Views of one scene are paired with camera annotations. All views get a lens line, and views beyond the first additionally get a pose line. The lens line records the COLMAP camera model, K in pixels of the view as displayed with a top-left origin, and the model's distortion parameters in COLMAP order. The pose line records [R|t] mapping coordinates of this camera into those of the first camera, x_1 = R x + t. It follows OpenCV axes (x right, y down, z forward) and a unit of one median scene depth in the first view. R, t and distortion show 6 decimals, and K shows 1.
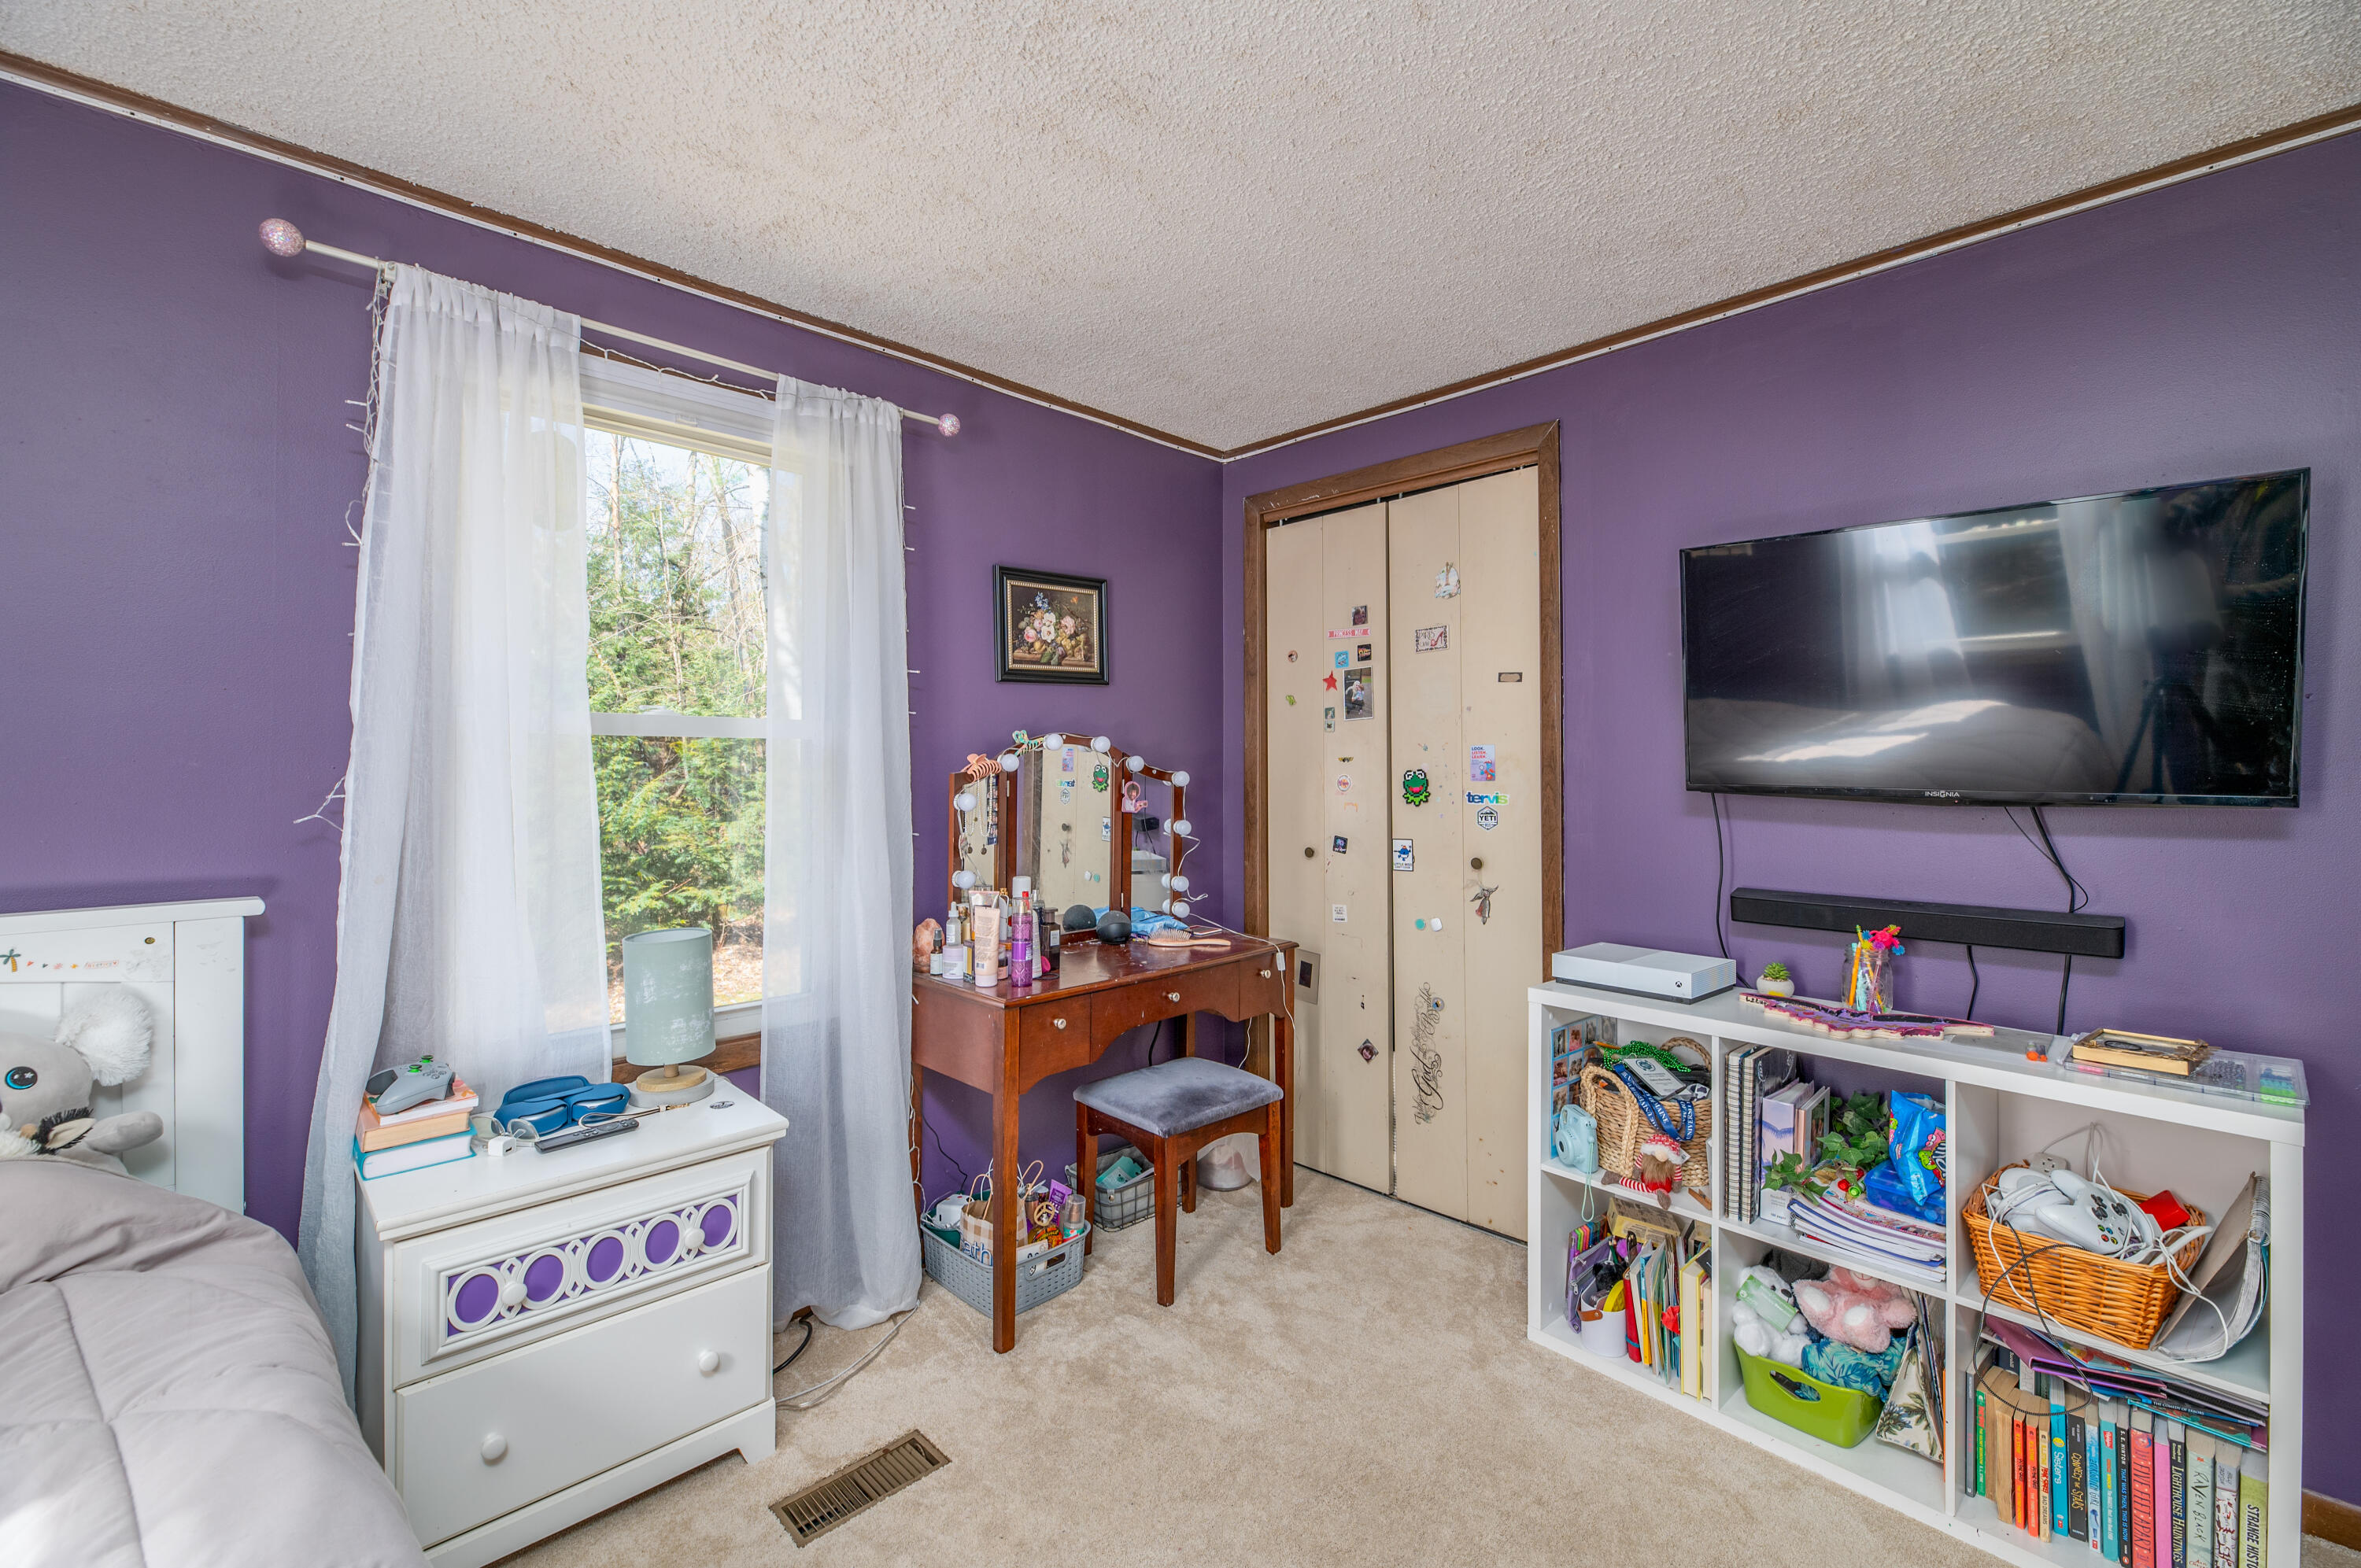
lens RADIAL K [[967.7, 0, 1186.6], [0, 967.7, 773.4], [0, 0, 1]] dist [-0.005317, -0.000692]
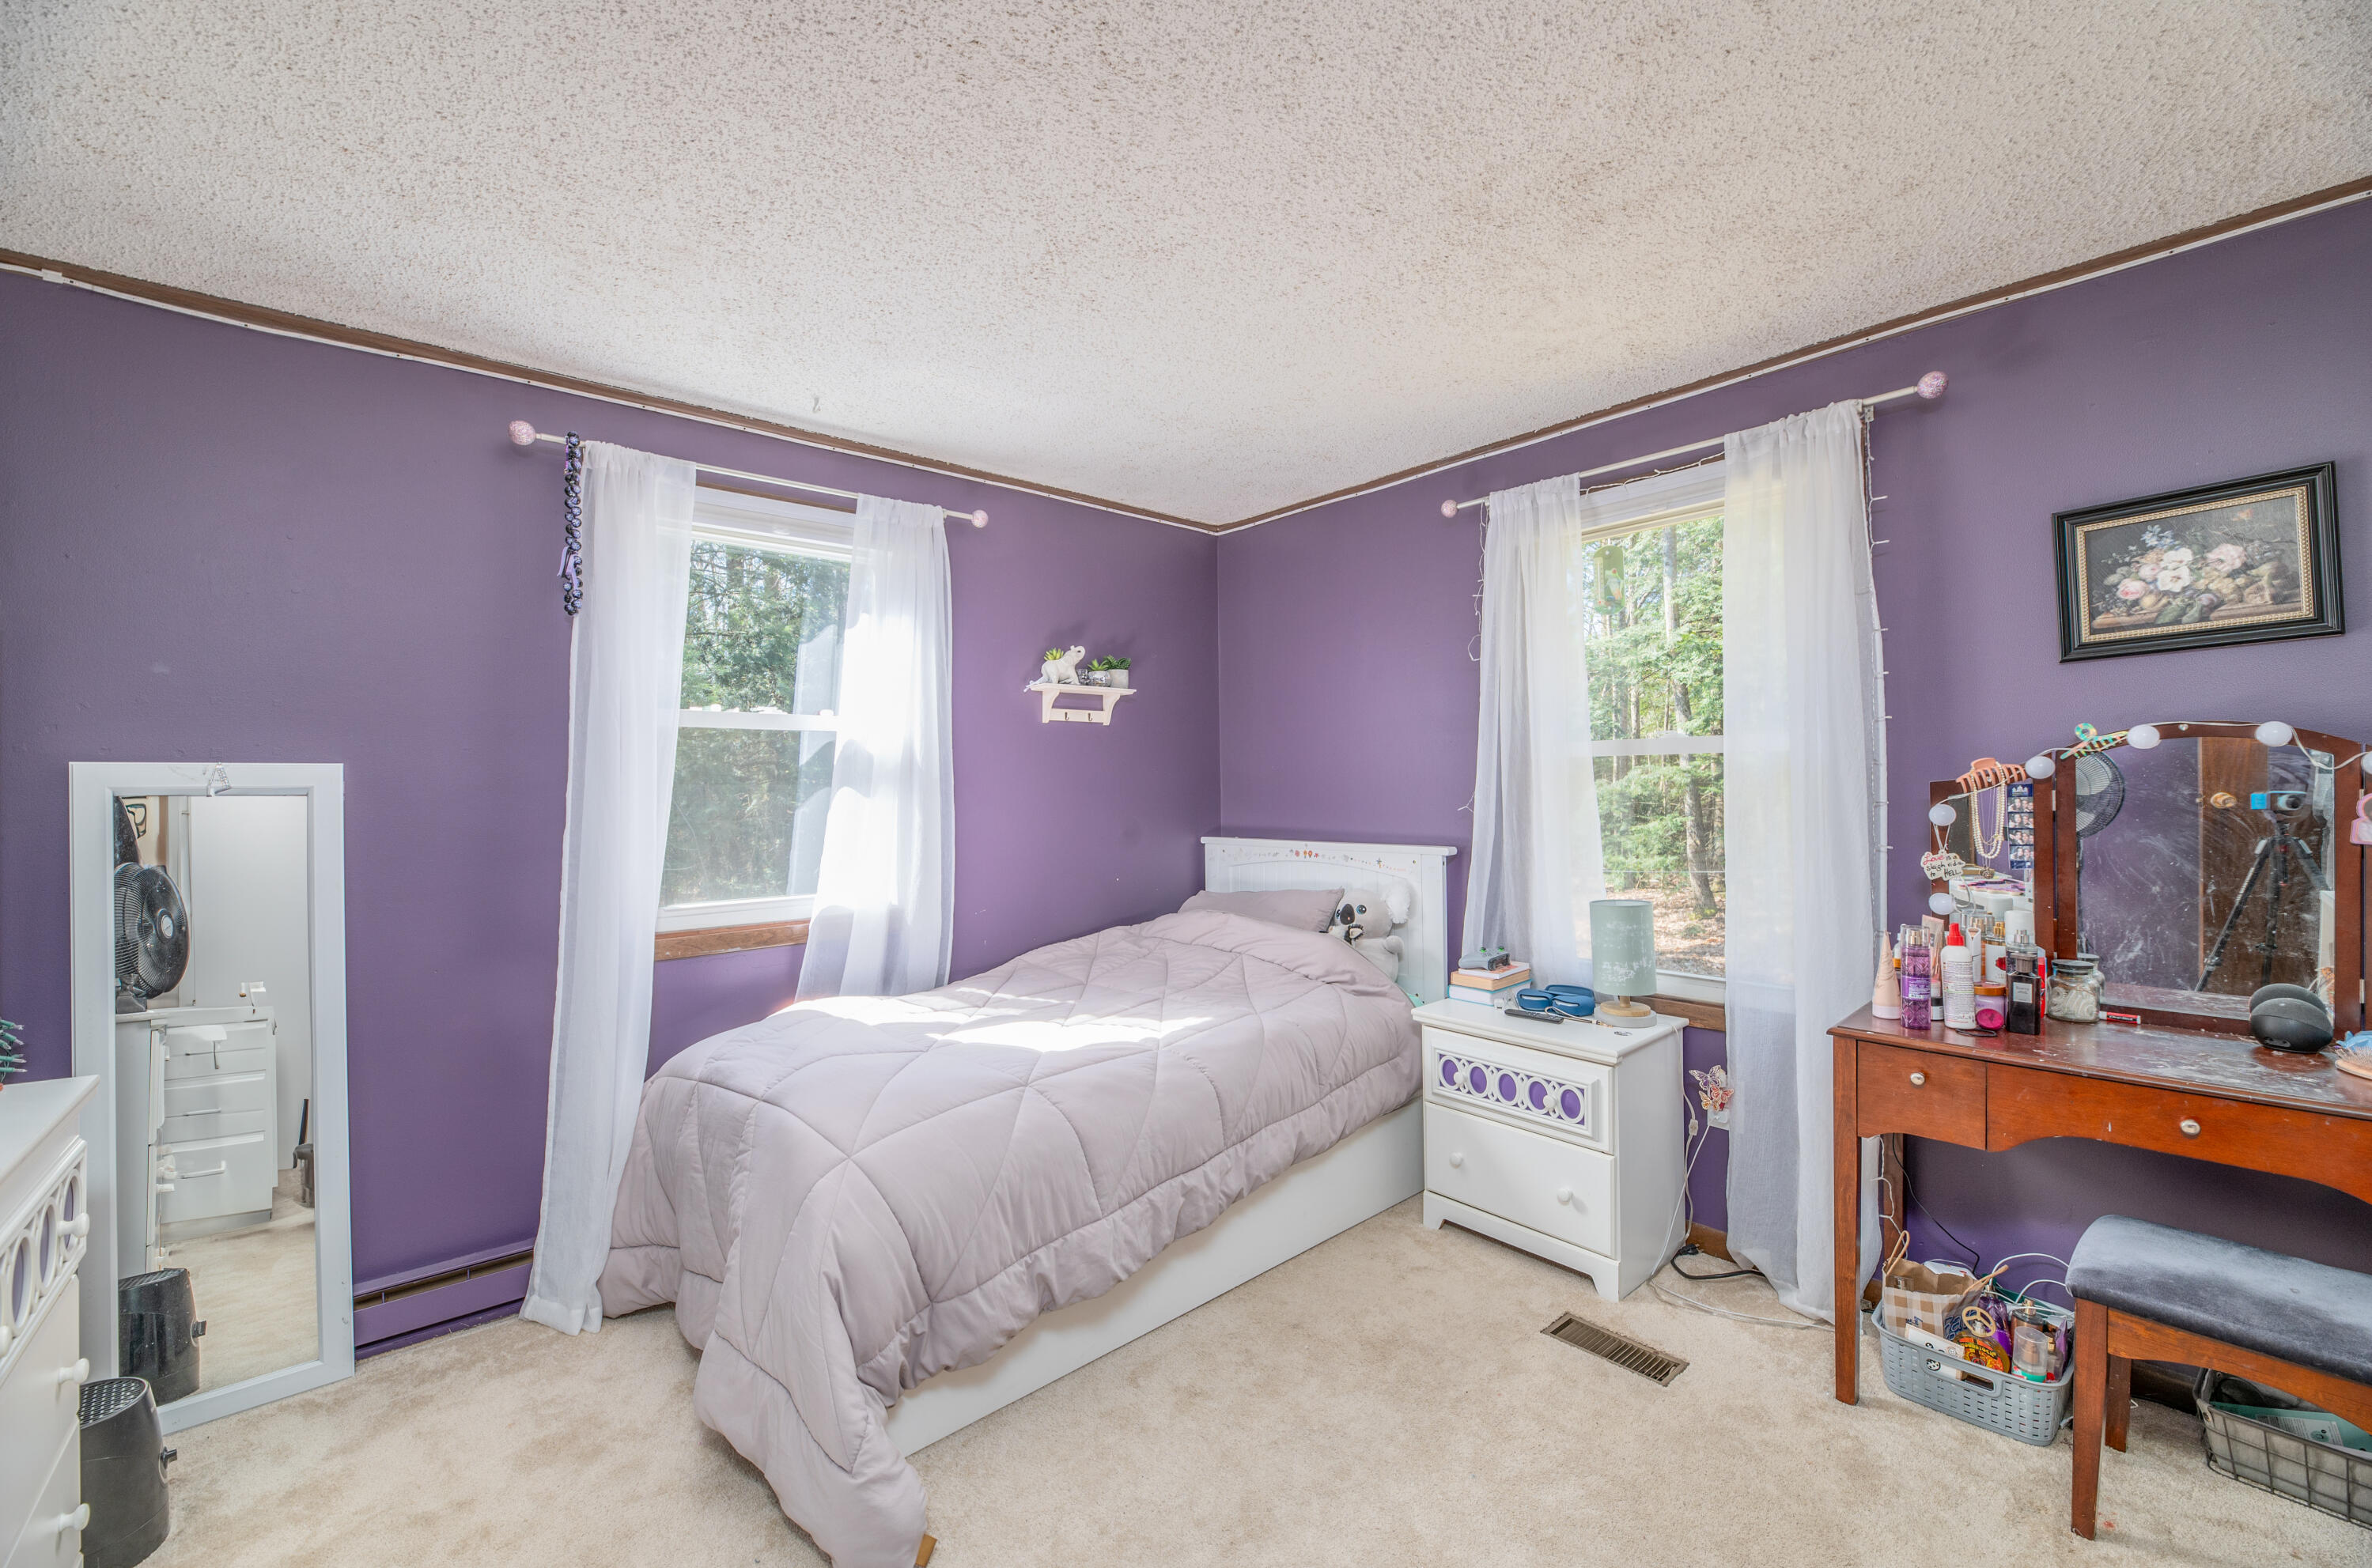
lens RADIAL K [[972.3, 0, 1192.9], [0, 972.3, 783.6], [0, 0, 1]] dist [-0.005317, -0.000692]
pose [[-0.053245, 0.006234, -0.998562, 0.766793], [0.012500, 0.999906, 0.005576, -0.012618], [0.998503, -0.012185, -0.053318, 0.422392]]
